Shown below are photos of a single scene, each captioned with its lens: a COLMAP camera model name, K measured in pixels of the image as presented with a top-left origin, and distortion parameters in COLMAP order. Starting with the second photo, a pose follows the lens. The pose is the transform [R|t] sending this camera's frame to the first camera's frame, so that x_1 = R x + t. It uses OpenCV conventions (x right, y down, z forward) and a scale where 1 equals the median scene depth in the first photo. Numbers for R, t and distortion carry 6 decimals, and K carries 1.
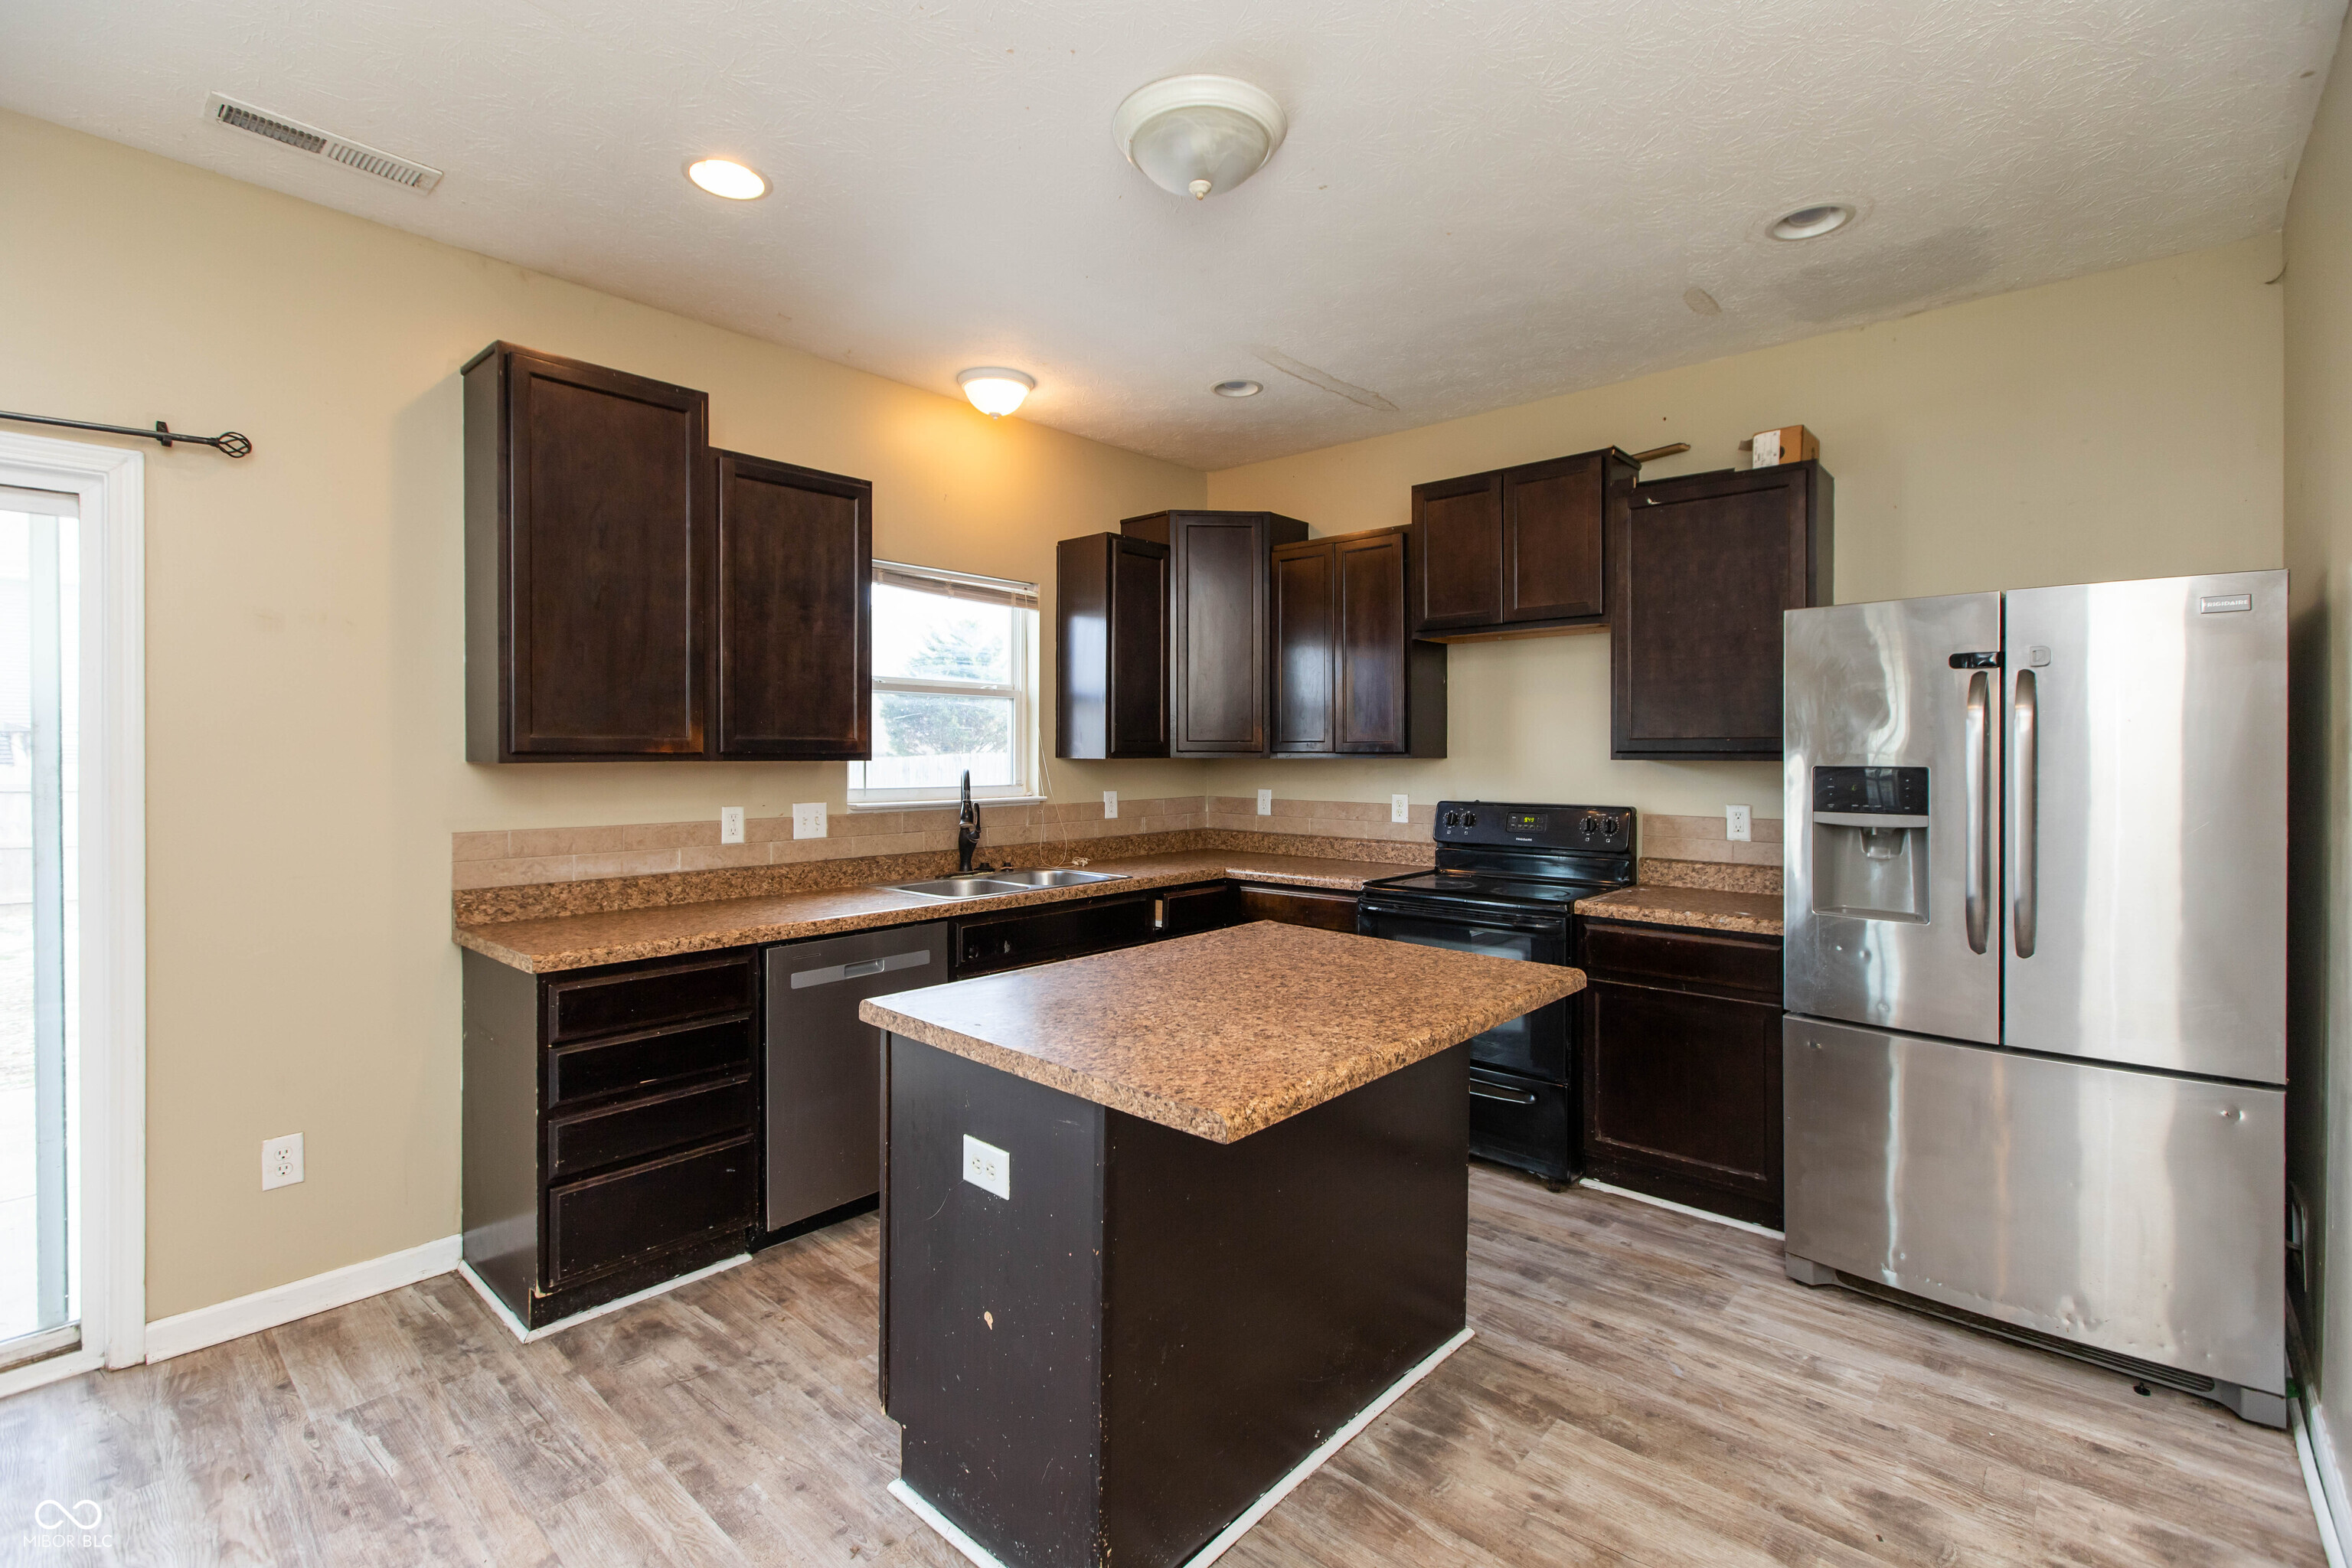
lens RADIAL K [[1069.2, 0, 1175.3], [0, 1069.2, 751.6], [0, 0, 1]] dist [0.001196, -0.000659]
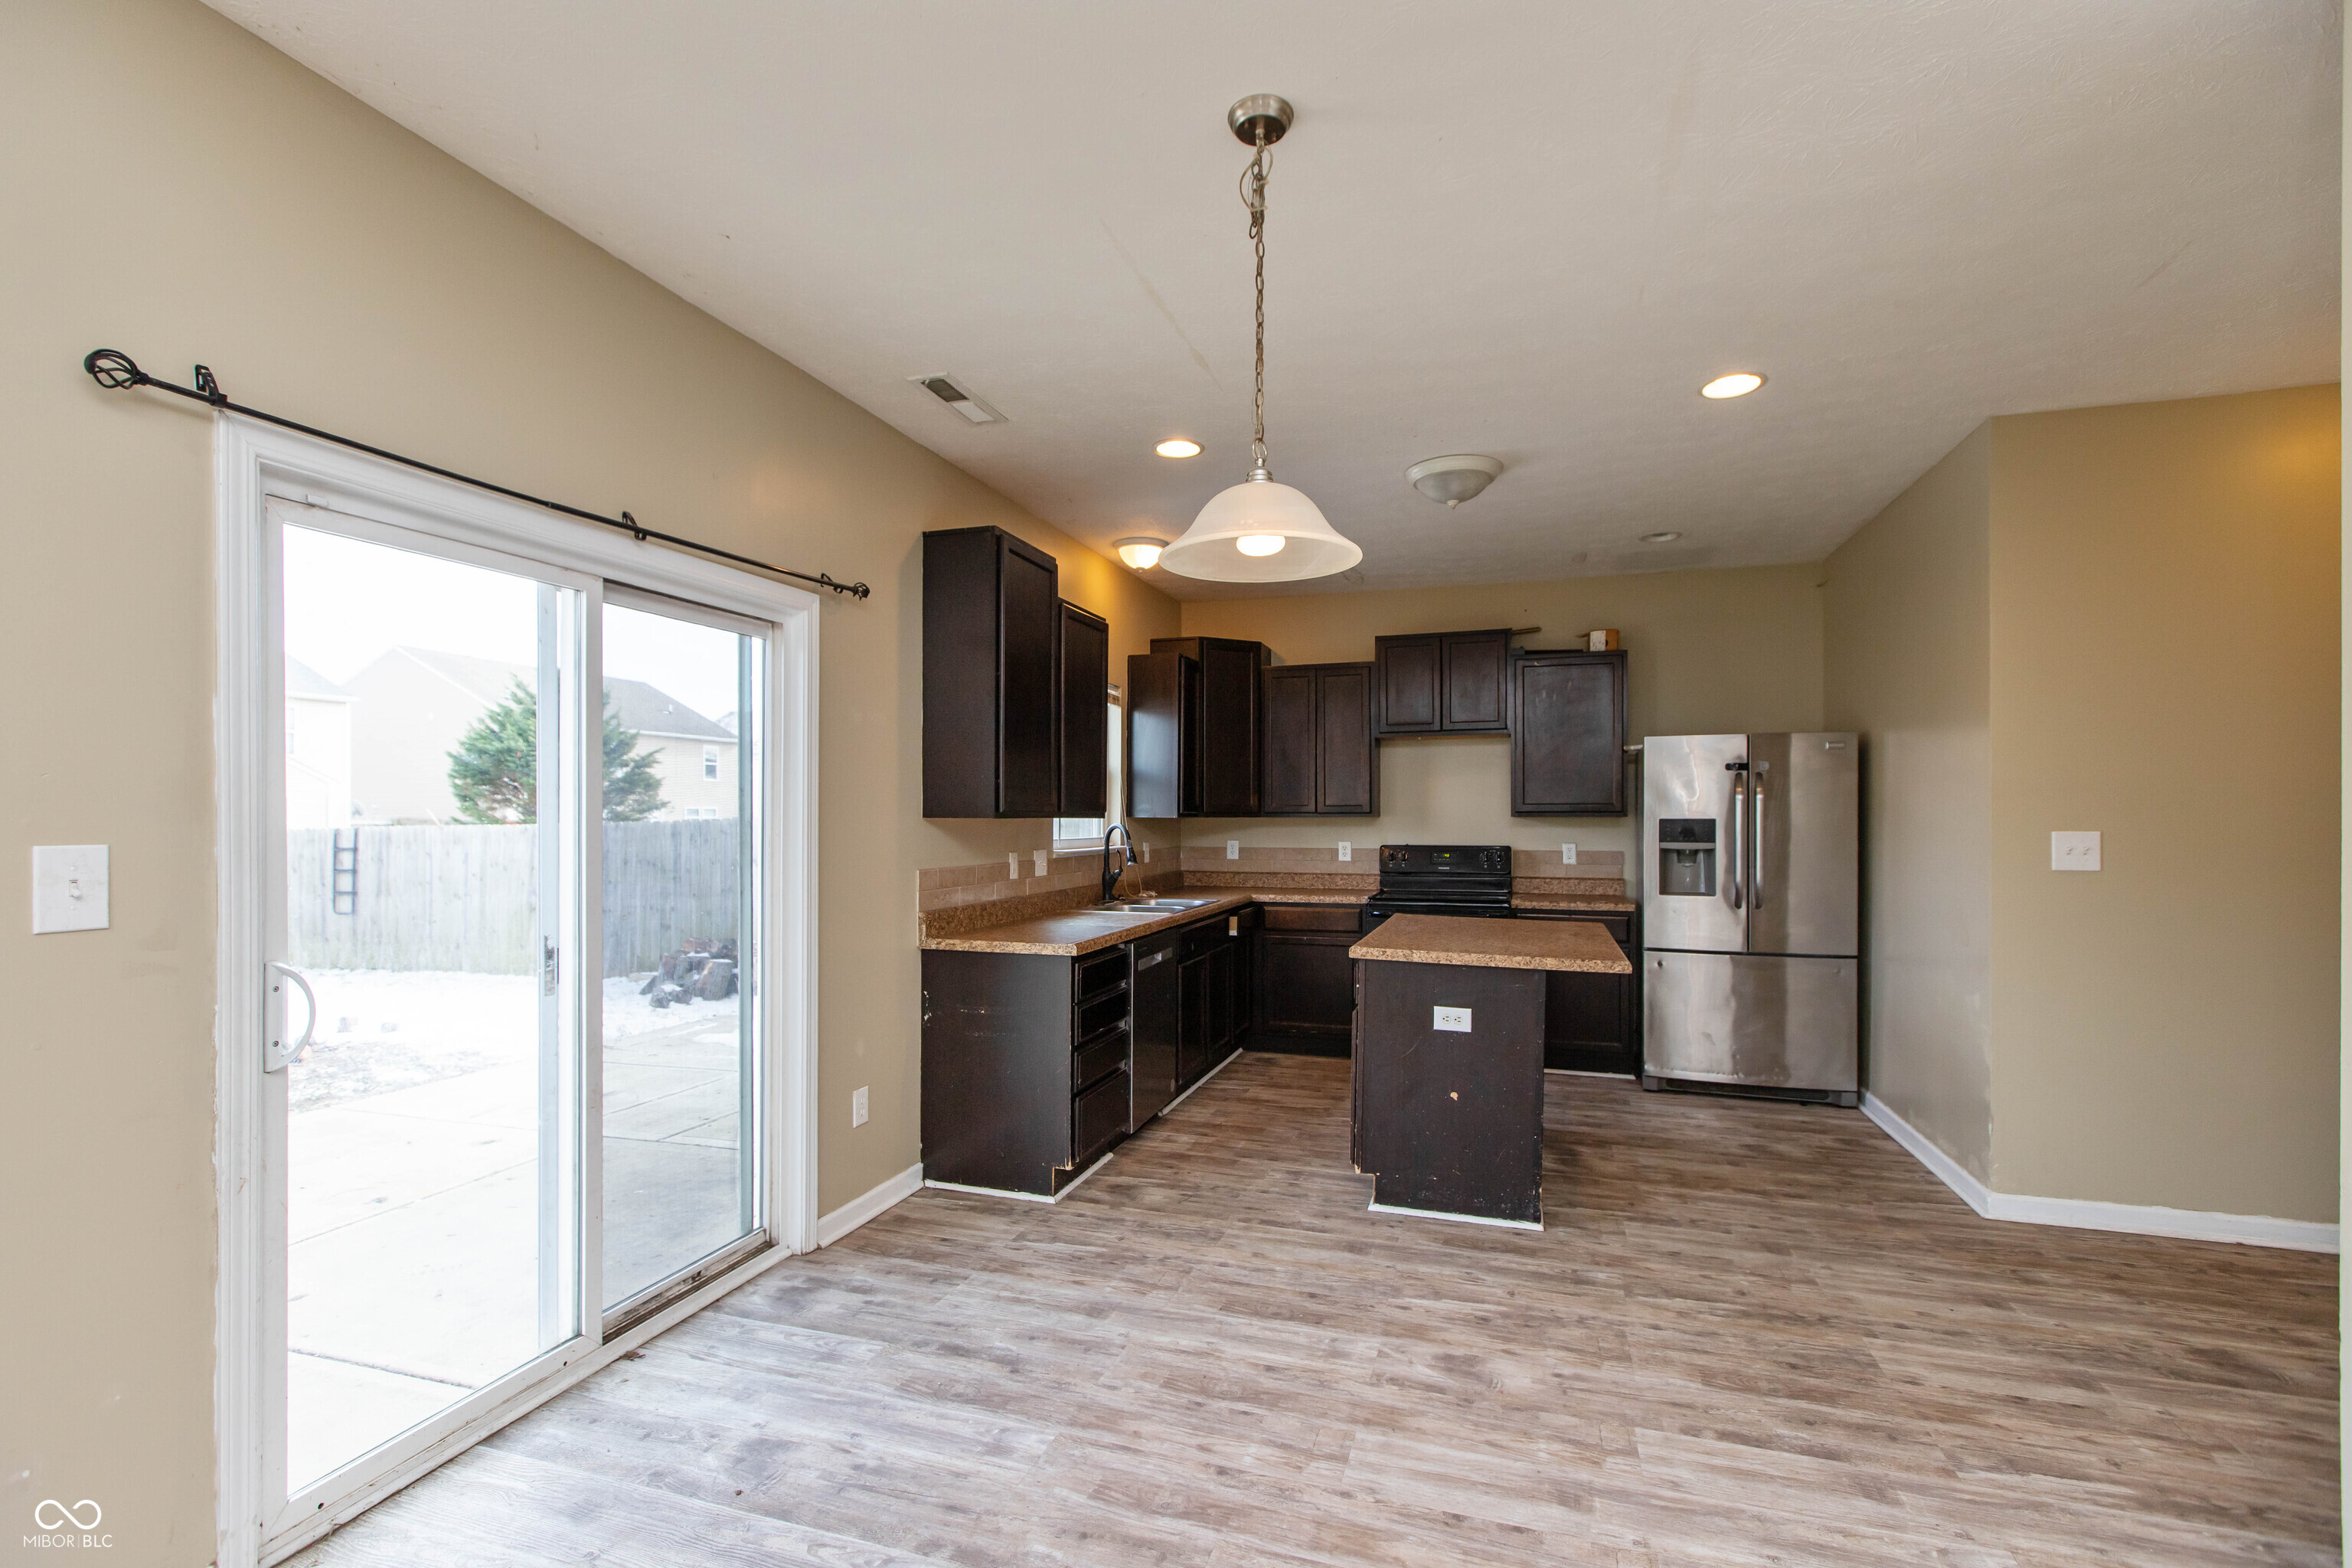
lens RADIAL K [[1065.7, 0, 1177.5], [0, 1065.7, 818.7], [0, 0, 1]] dist [-0.000308, -0.000155]
pose [[0.917073, -0.002956, 0.398709, -0.953390], [0.002085, 0.999994, 0.002619, 0.006936], [-0.398715, -0.001571, 0.917074, -0.404929]]
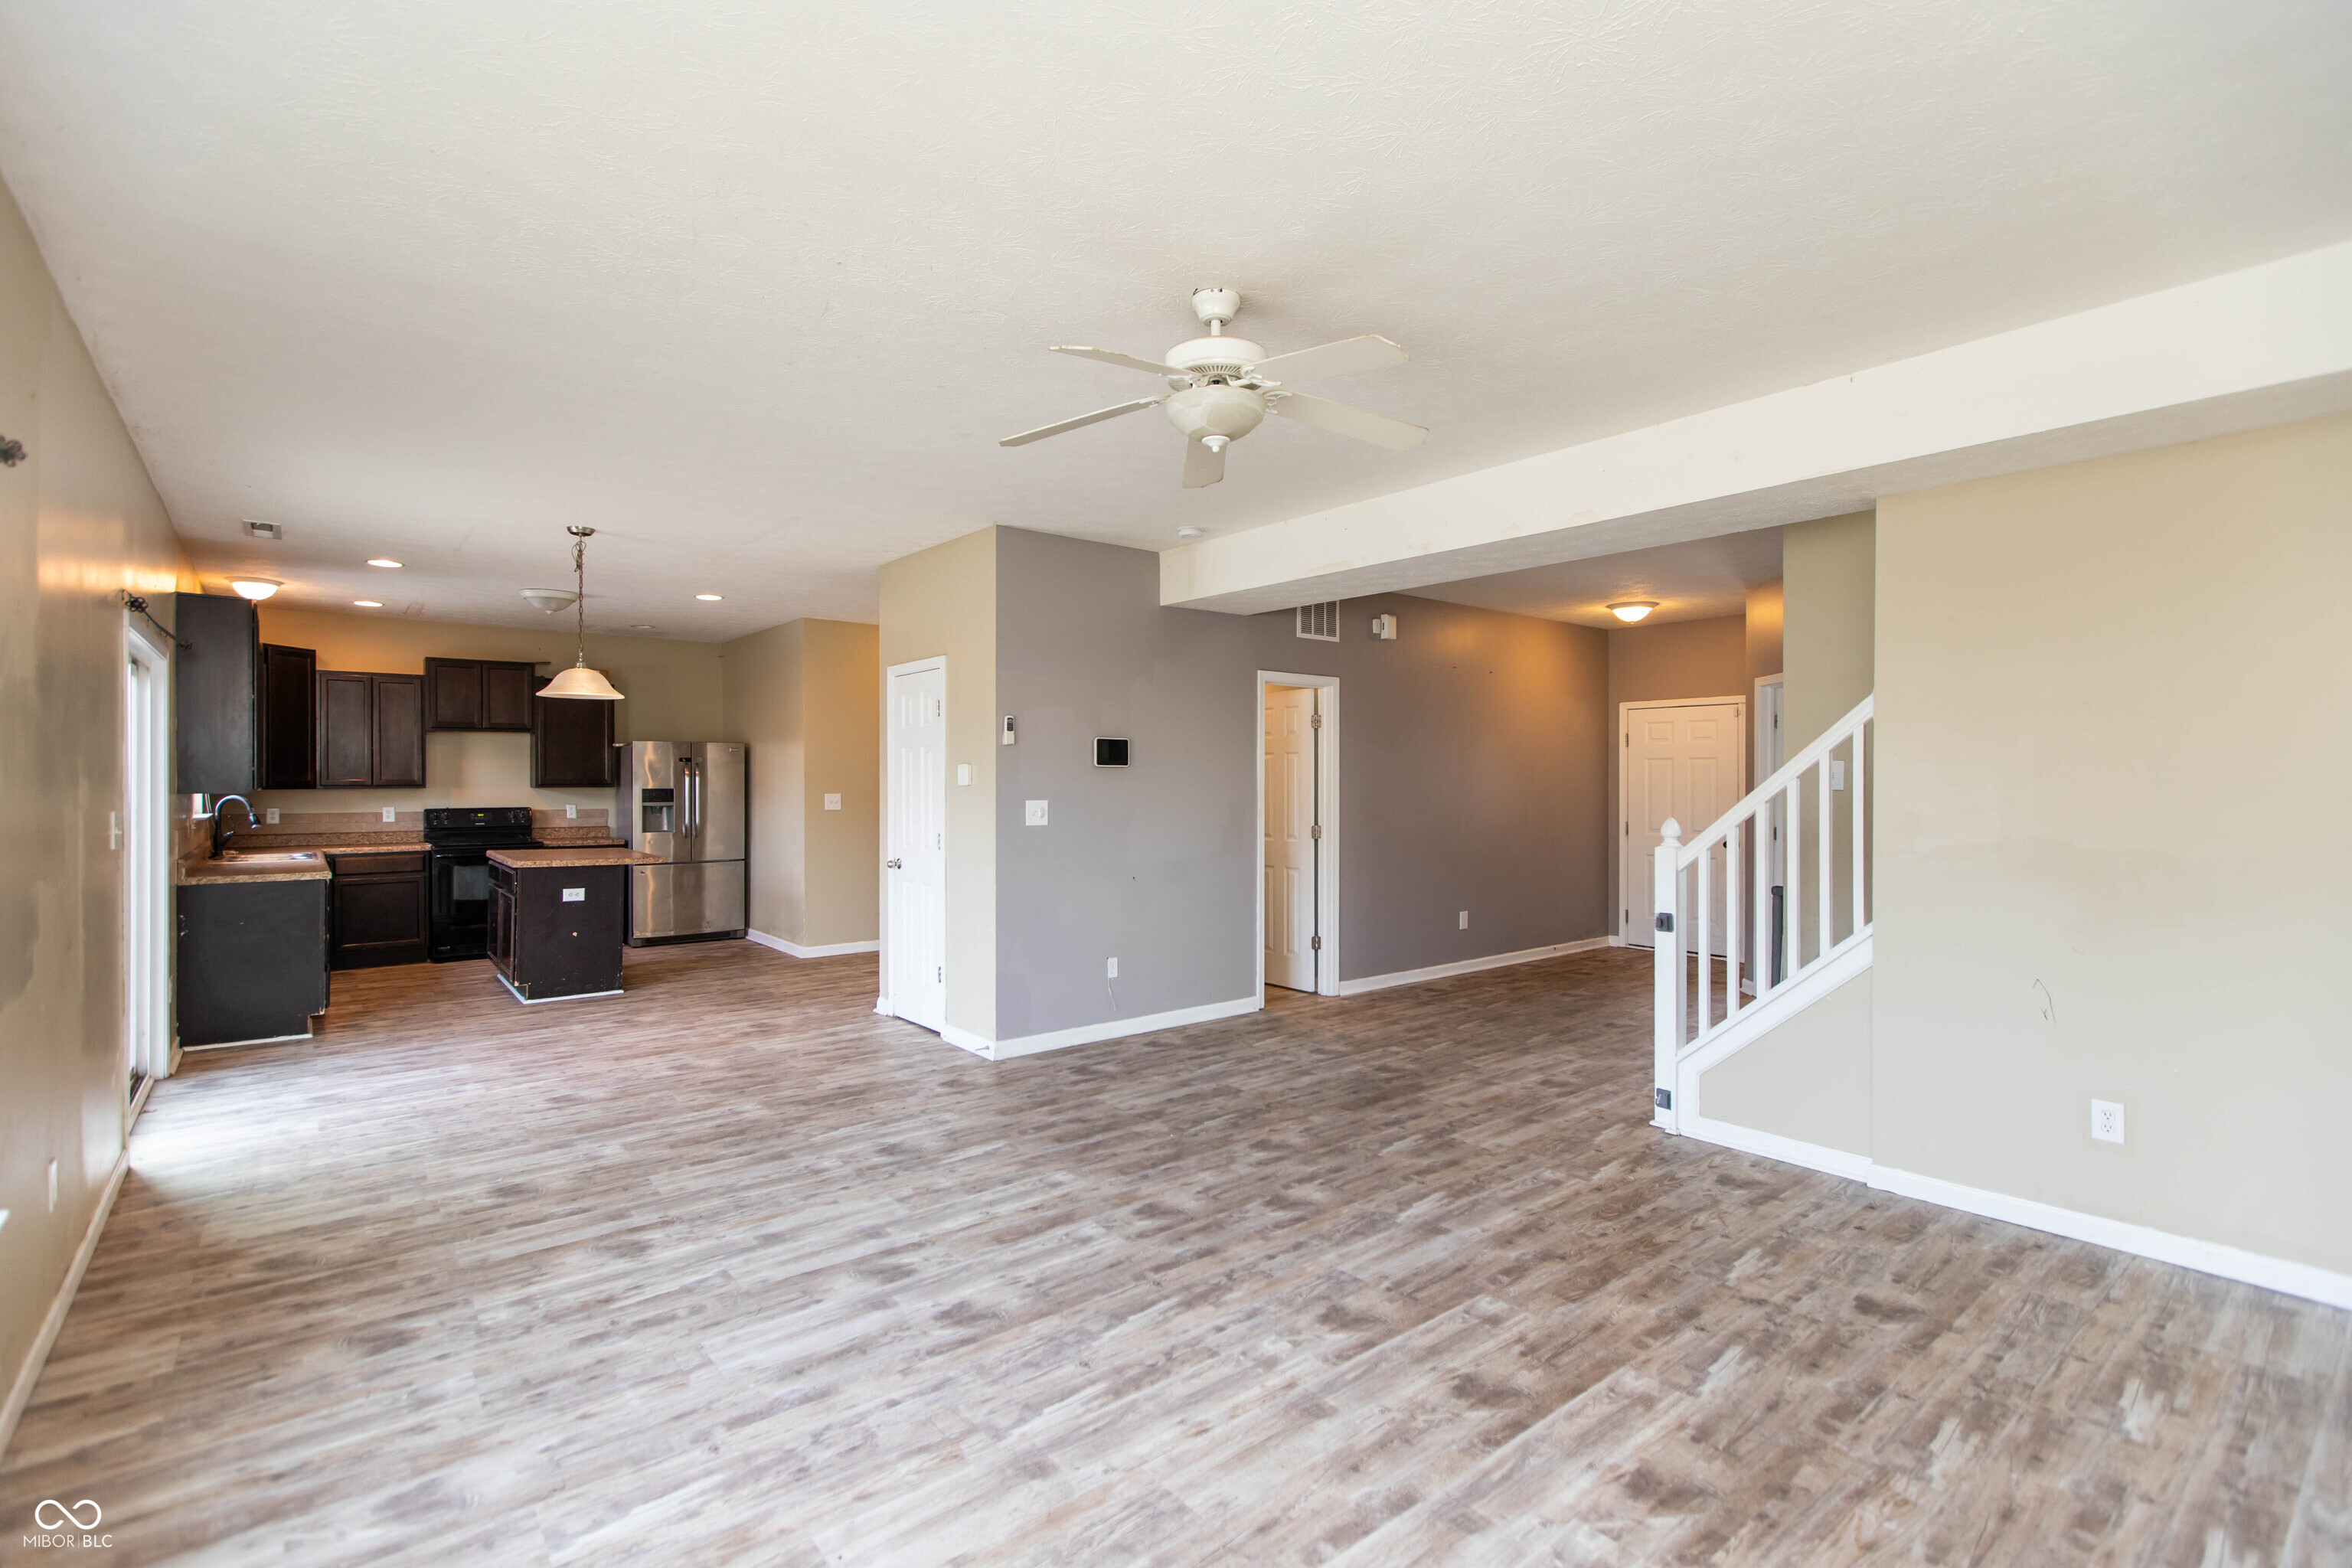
lens RADIAL K [[1068.3, 0, 1176.0], [0, 1068.3, 784.0], [0, 0, 1]] dist [0.001058, 0.000061]
pose [[0.155803, -0.006032, 0.987770, -2.413220], [0.001324, 0.999982, 0.005898, -0.018960], [-0.987787, 0.000389, 0.155809, -1.152969]]
